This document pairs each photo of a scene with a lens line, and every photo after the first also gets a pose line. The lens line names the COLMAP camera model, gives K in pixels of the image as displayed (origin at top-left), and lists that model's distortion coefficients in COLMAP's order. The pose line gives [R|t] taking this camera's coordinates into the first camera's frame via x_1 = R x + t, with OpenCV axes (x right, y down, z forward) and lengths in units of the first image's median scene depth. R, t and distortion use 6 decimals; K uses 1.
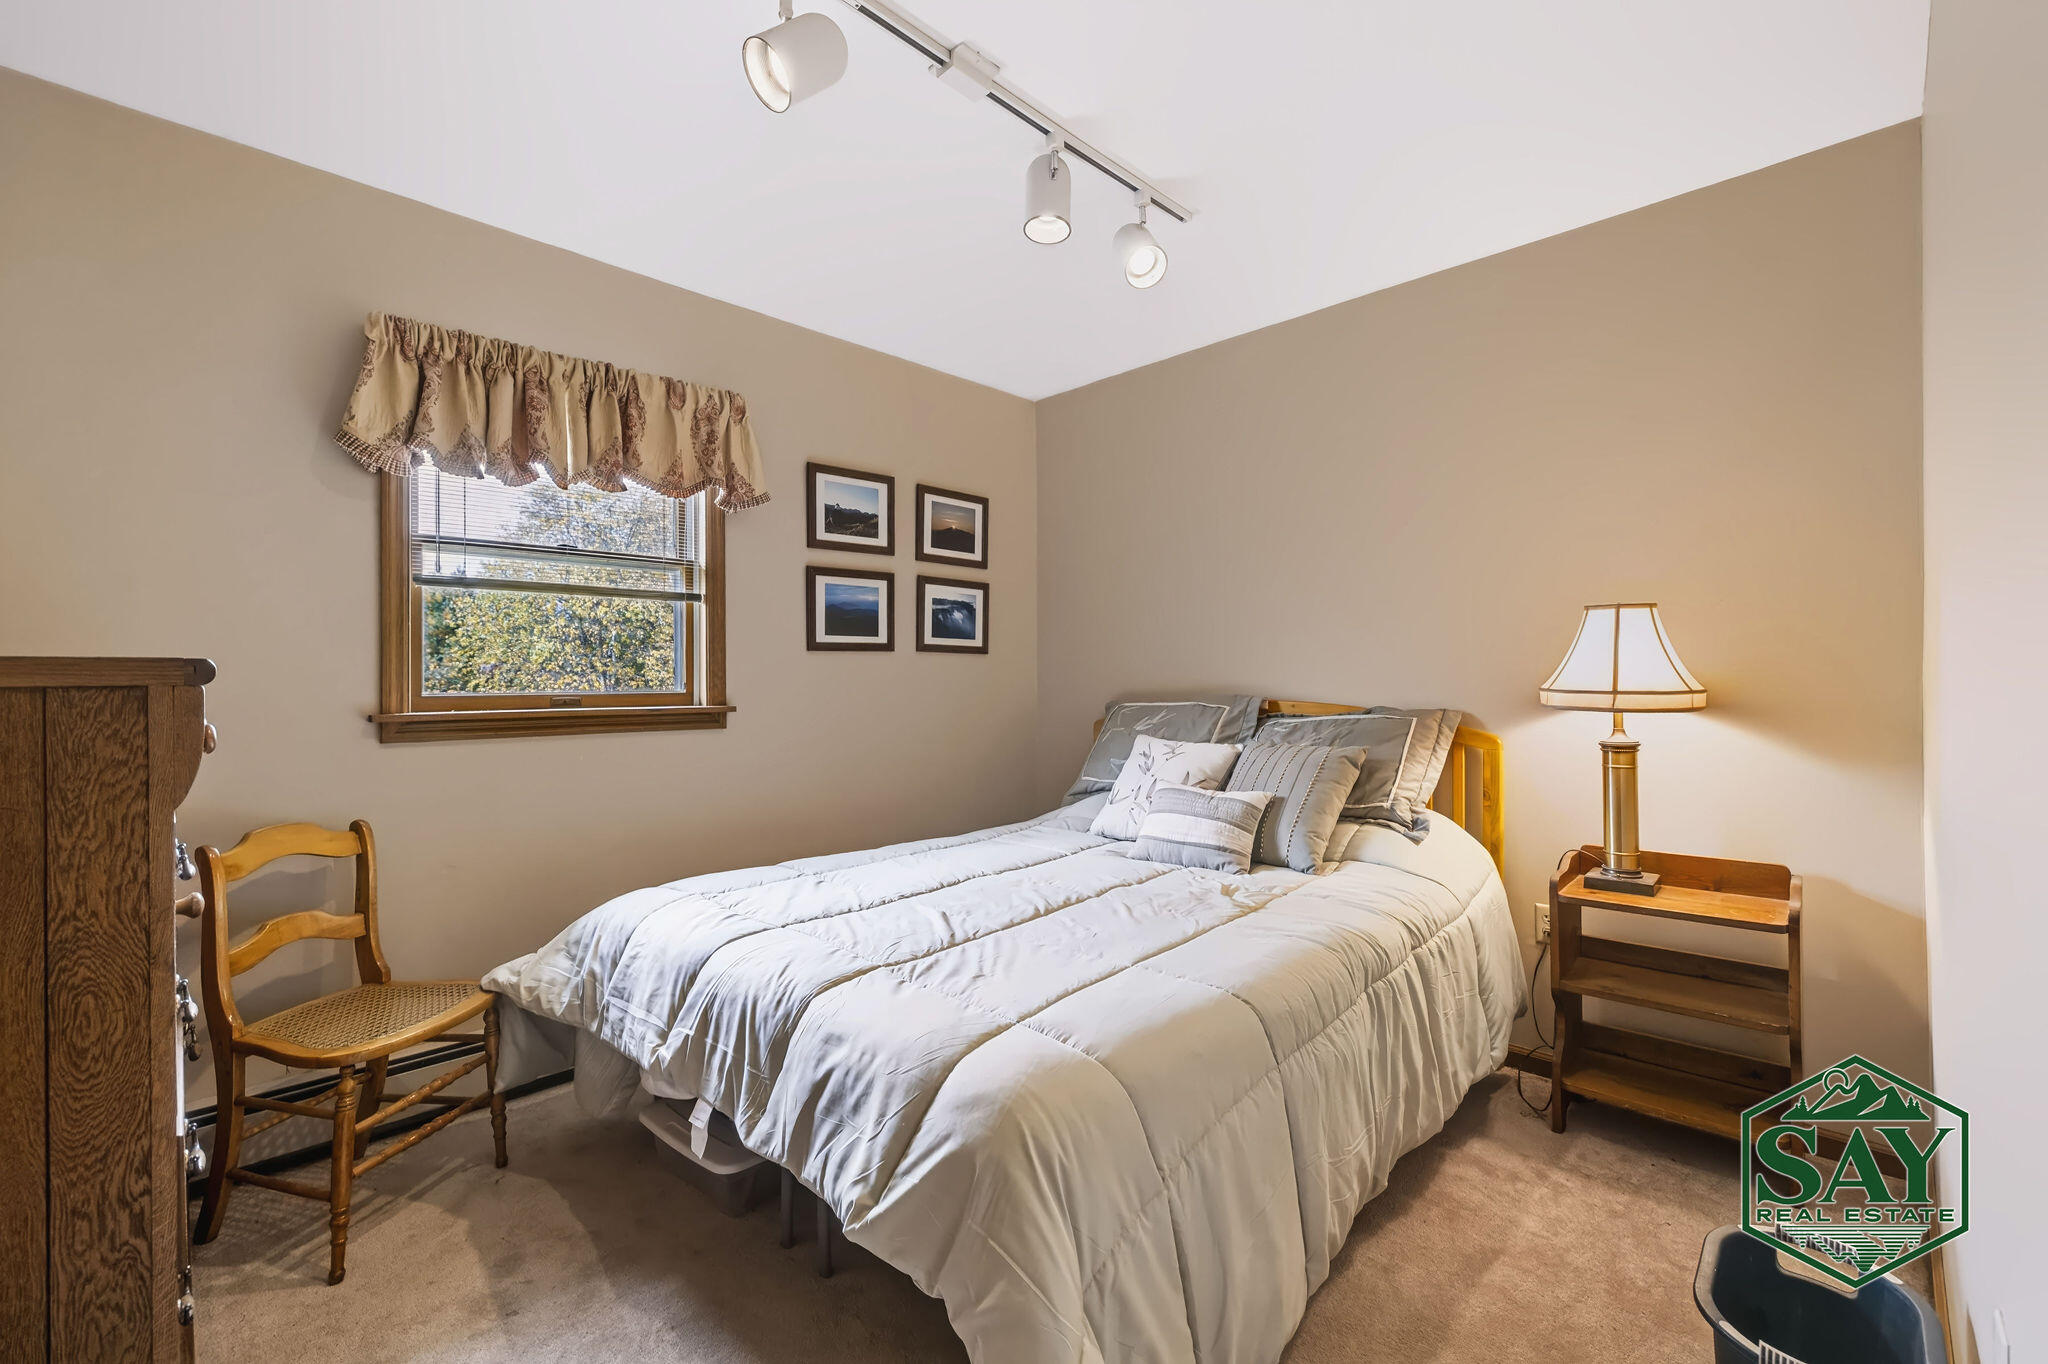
lens RADIAL K [[882.1, 0, 1038.0], [0, 882.1, 685.6], [0, 0, 1]] dist [0.001283, 0.000448]
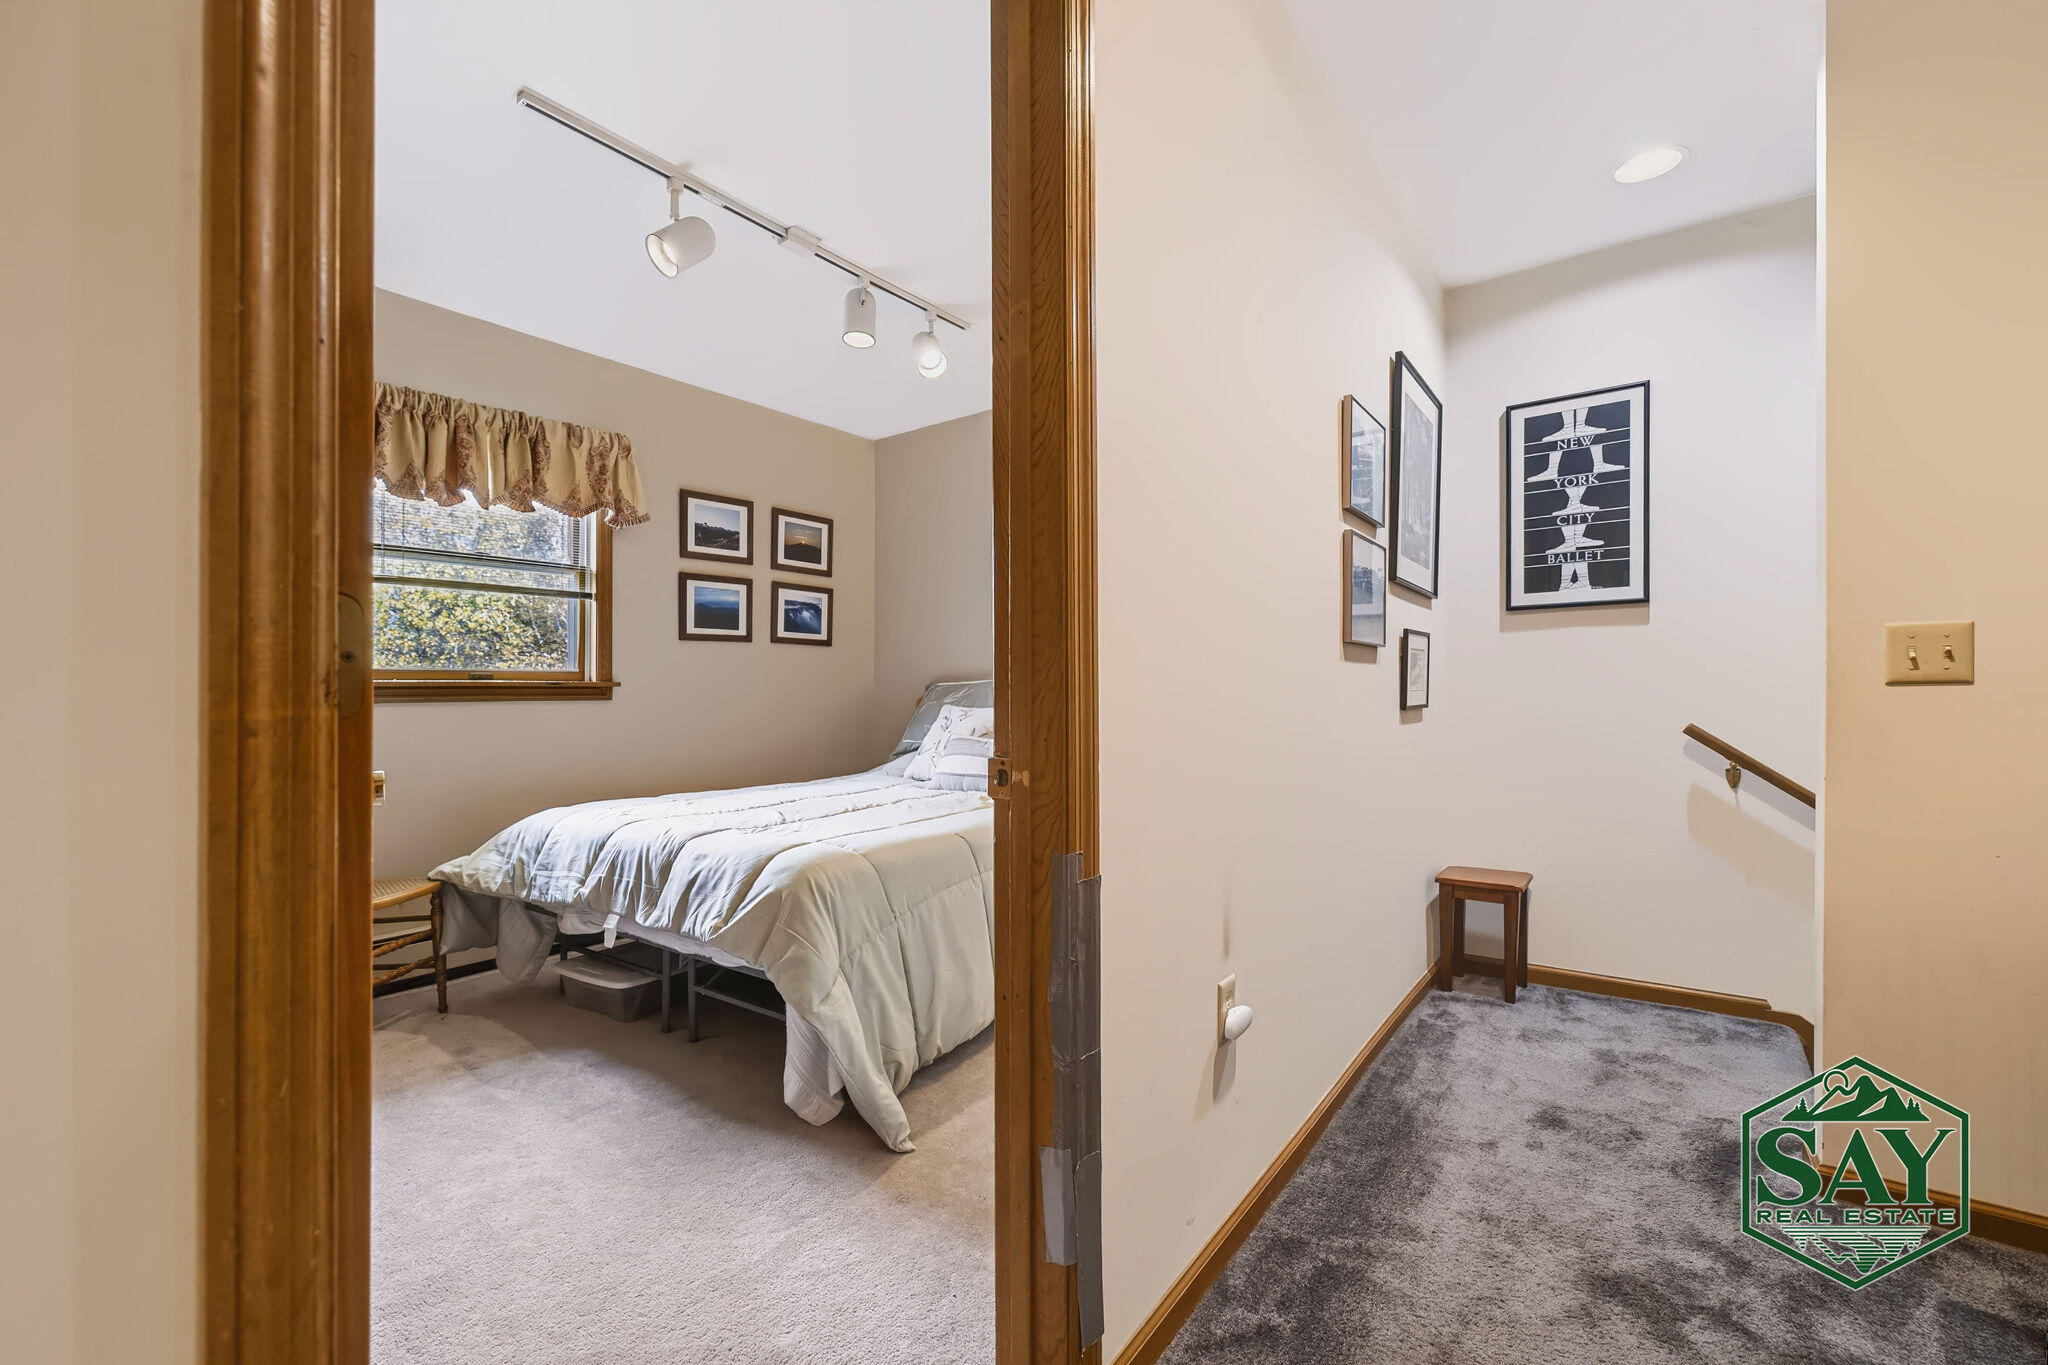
lens RADIAL K [[882.1, 0, 1017.3], [0, 882.1, 664.9], [0, 0, 1]] dist [0.001283, 0.000448]
pose [[0.992886, 0.000034, 0.119071, 0.088004], [0.004519, 0.999269, -0.037965, 0.062341], [-0.118985, 0.038233, 0.992160, -0.400209]]
